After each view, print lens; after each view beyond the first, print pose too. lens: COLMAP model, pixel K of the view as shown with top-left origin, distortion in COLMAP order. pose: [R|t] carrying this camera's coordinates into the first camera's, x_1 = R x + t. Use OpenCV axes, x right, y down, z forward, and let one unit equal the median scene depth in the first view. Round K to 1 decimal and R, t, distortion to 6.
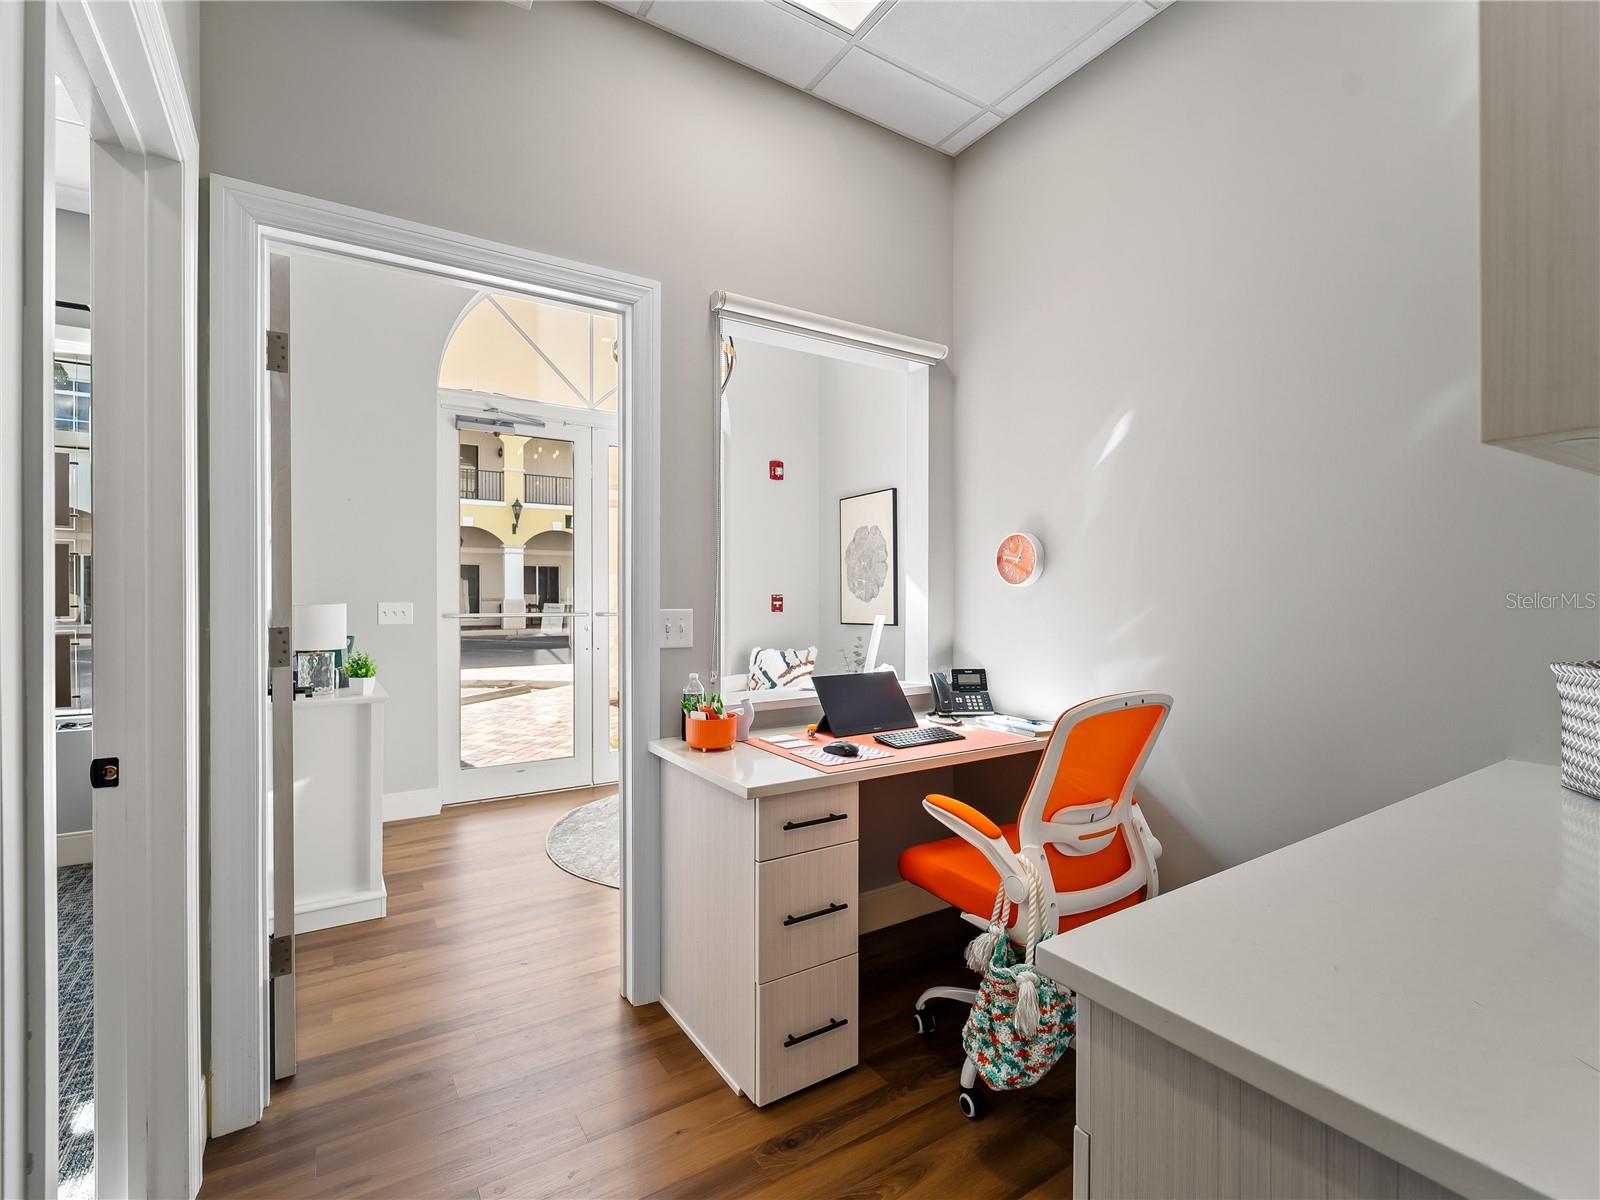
lens RADIAL K [[736.5, 0, 798.4], [0, 736.5, 593.9], [0, 0, 1]] dist [-0.001763, -0.001146]
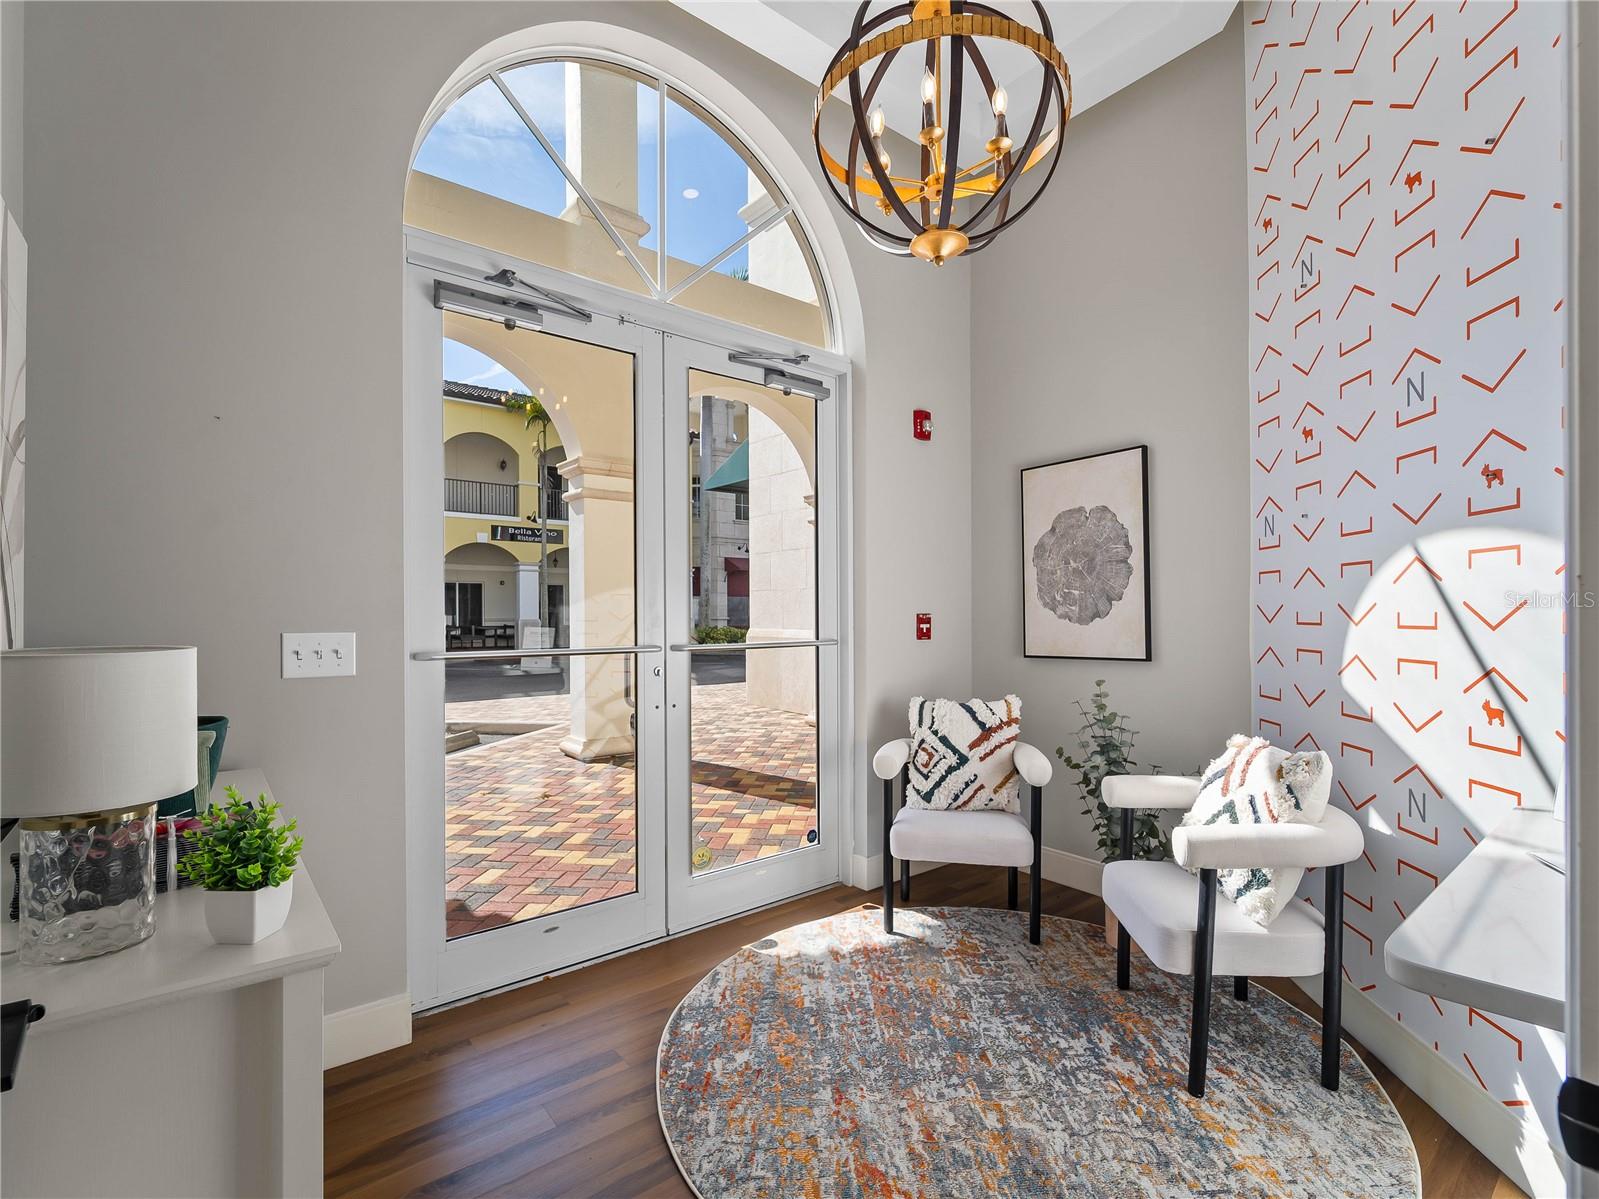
lens RADIAL K [[736.1, 0, 797.1], [0, 736.1, 609.6], [0, 0, 1]] dist [-0.001763, -0.001146]
pose [[0.994141, -0.004056, 0.108018, -0.234981], [0.004504, 0.999982, -0.003907, -0.000371], [-0.108001, 0.004371, 0.994141, 0.395005]]
